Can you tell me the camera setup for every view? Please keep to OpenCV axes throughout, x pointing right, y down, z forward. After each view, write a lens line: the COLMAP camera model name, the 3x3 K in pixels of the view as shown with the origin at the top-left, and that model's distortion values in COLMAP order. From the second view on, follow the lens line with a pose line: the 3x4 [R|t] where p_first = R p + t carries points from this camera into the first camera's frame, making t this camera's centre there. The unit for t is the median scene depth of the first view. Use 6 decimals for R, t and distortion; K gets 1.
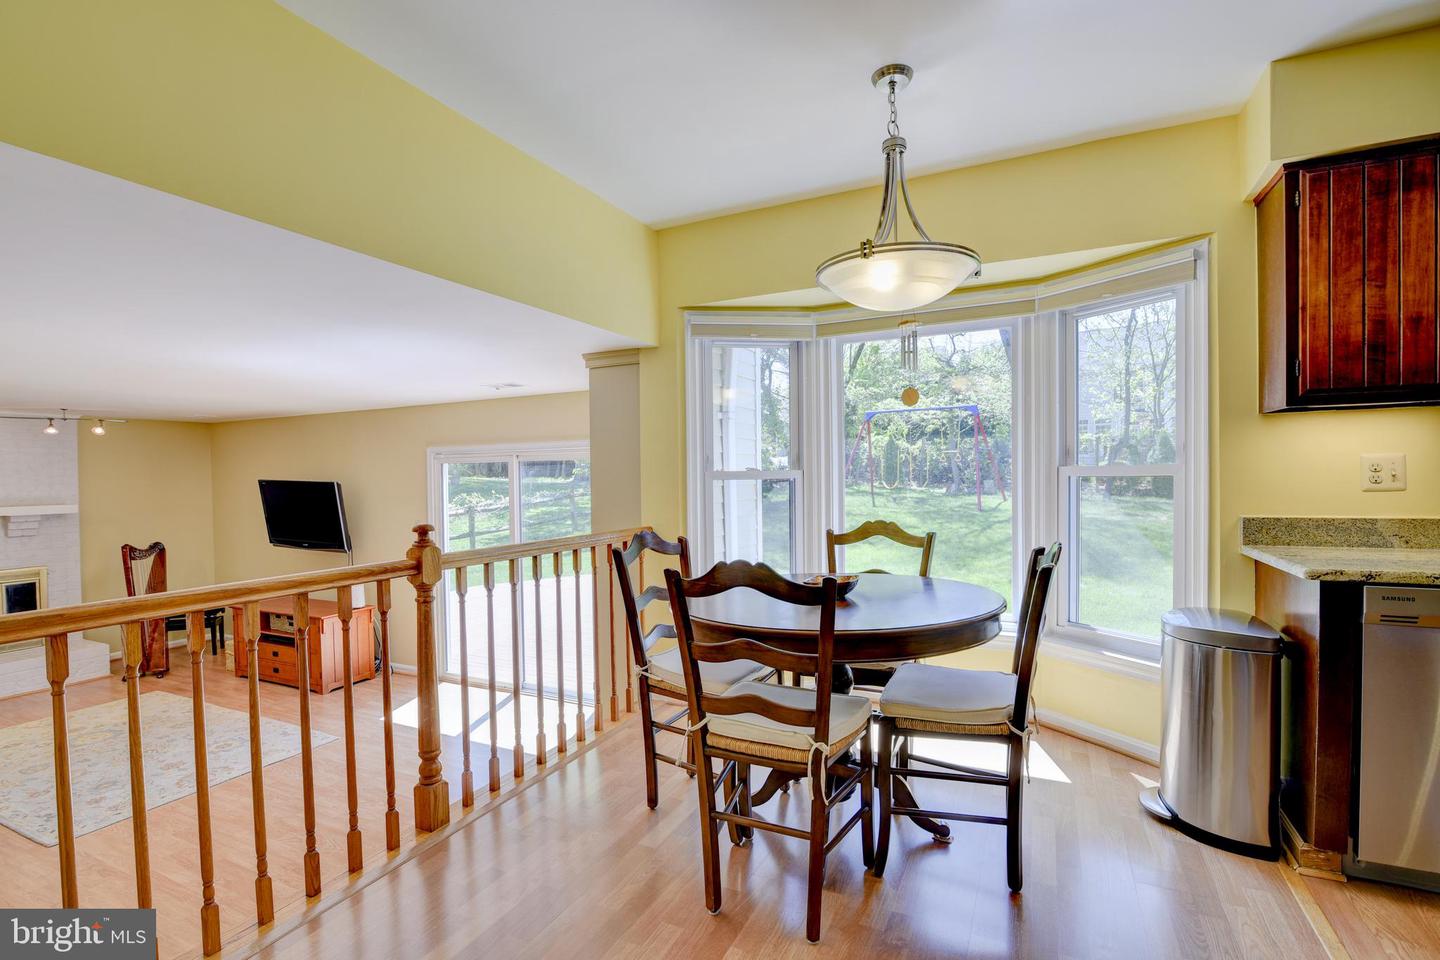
lens RADIAL K [[660.8, 0, 721.8], [0, 660.8, 487.6], [0, 0, 1]] dist [-0.019663, 0.000966]
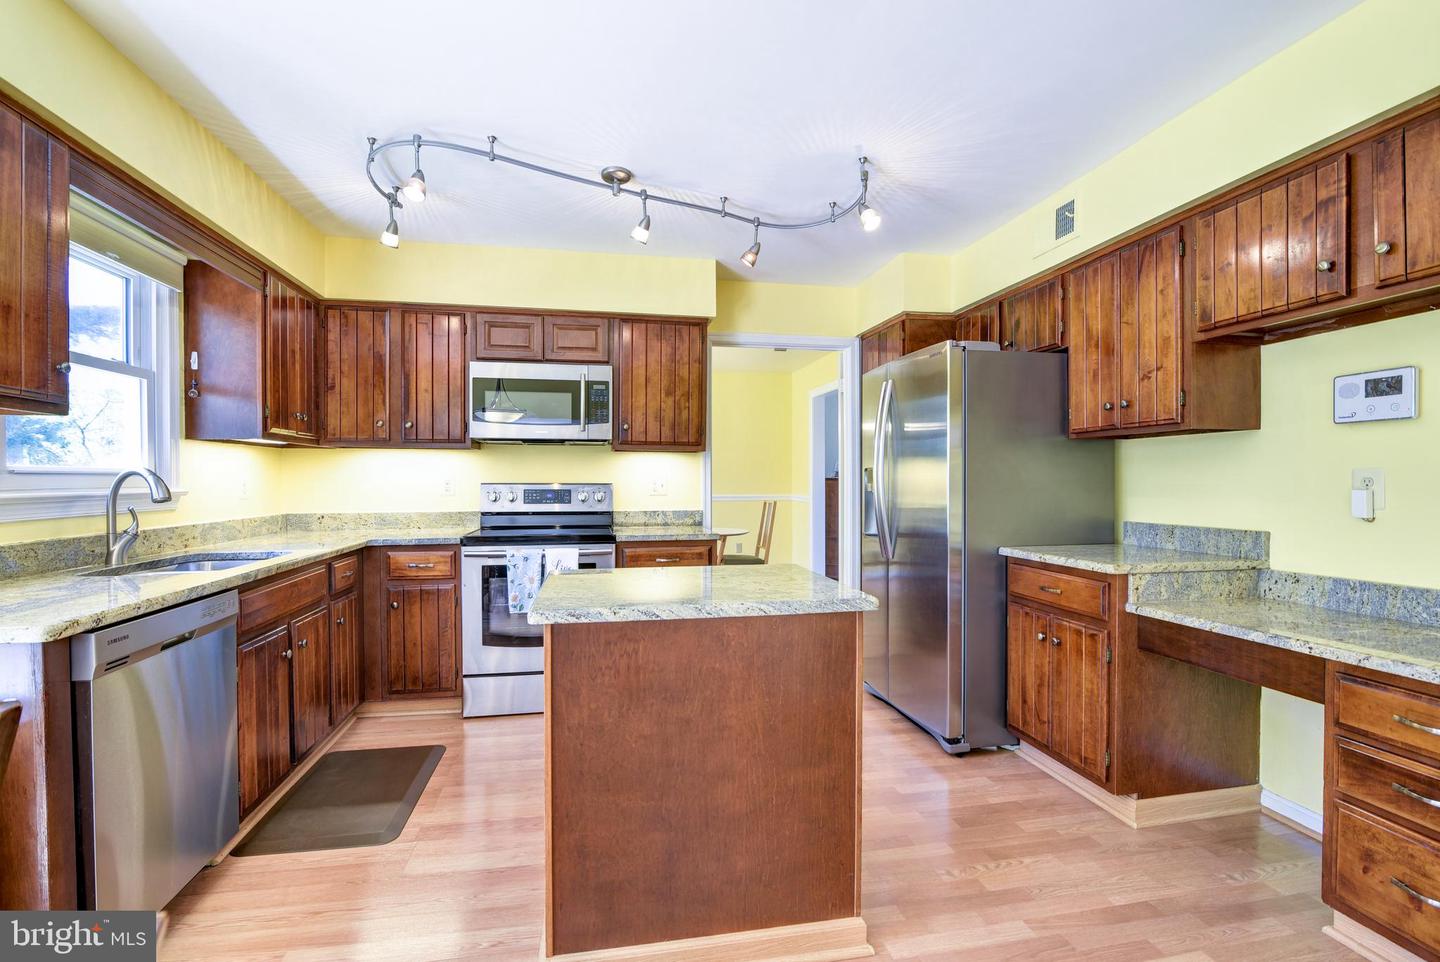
lens RADIAL K [[660.8, 0, 721.8], [0, 660.8, 488.6], [0, 0, 1]] dist [-0.019663, 0.000966]
pose [[-0.604211, 0.008414, 0.796780, -0.089278], [0.027746, 0.999560, 0.010485, -0.010674], [-0.796341, 0.028443, -0.604179, 0.559741]]
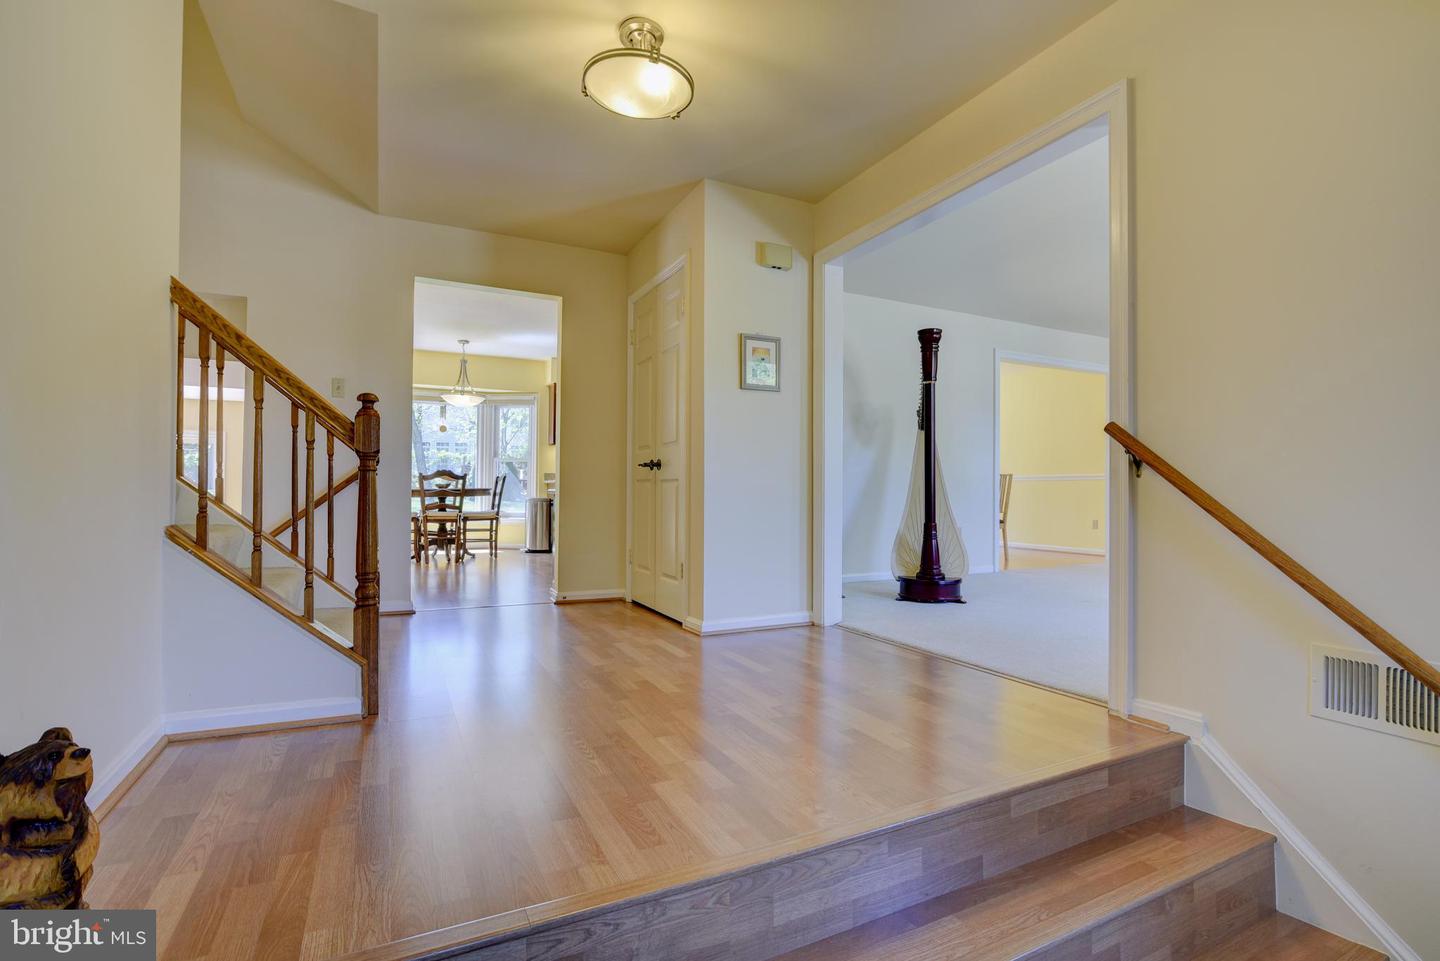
lens RADIAL K [[658.1, 0, 719.0], [0, 658.1, 486.6], [0, 0, 1]] dist [-0.021513, 0.000623]
pose [[0.611710, 0.021516, 0.790789, -1.307529], [0.003415, 0.999549, -0.029837, 0.207394], [-0.791074, 0.020952, 0.611361, -1.746682]]
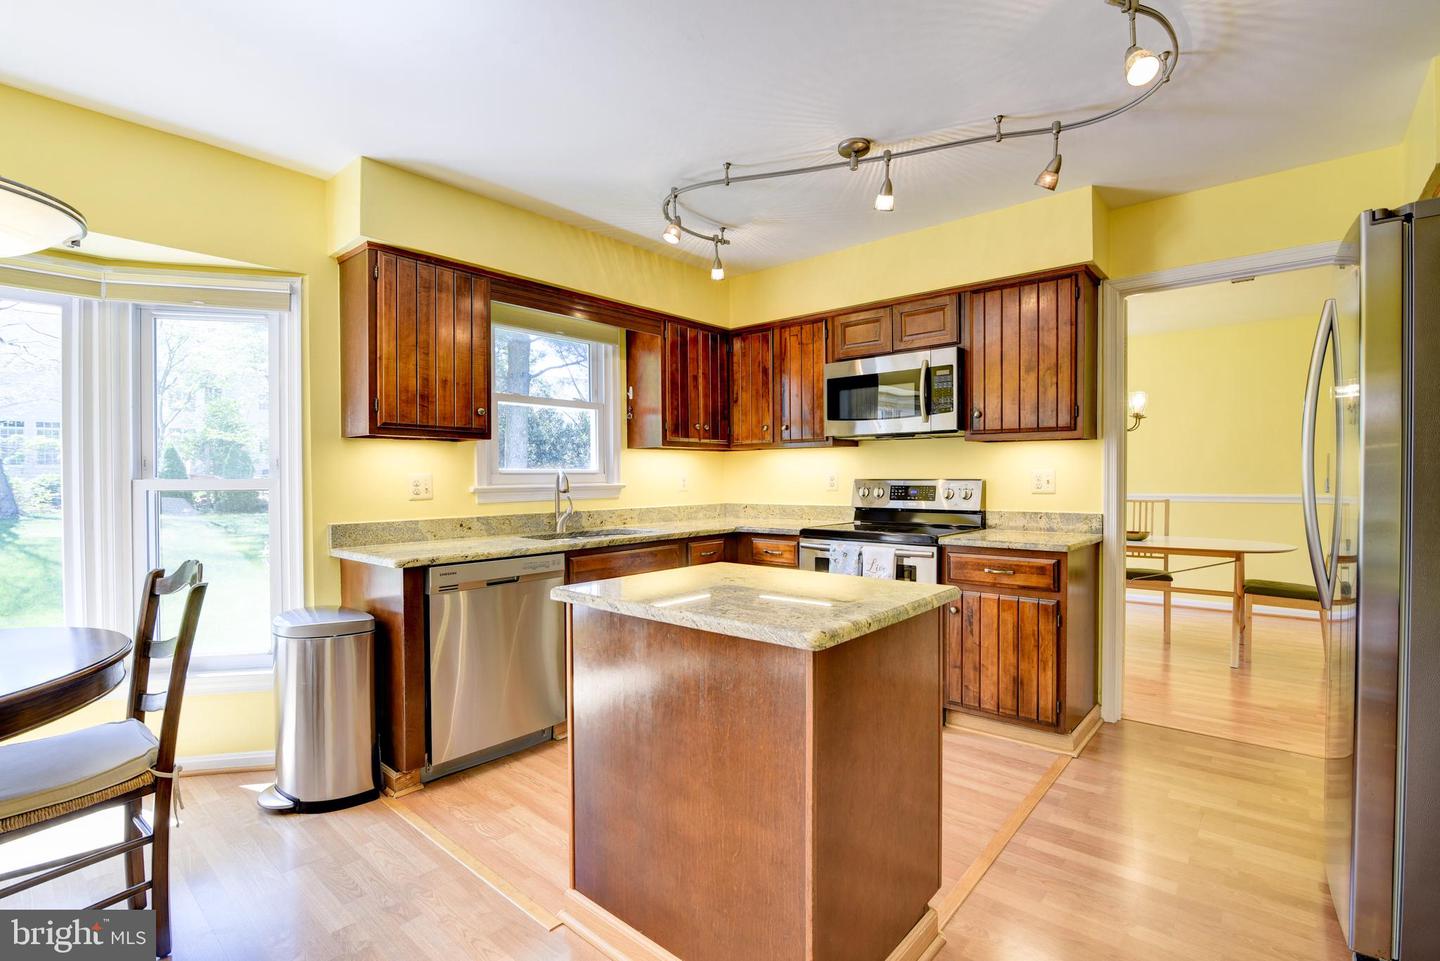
lens RADIAL K [[658.1, 0, 719.0], [0, 658.1, 486.6], [0, 0, 1]] dist [-0.021513, 0.000623]
pose [[0.253771, 0.003161, 0.967259, -0.140897], [0.021137, 0.999738, -0.008812, 0.001834], [-0.967033, 0.022682, 0.253638, 0.024754]]
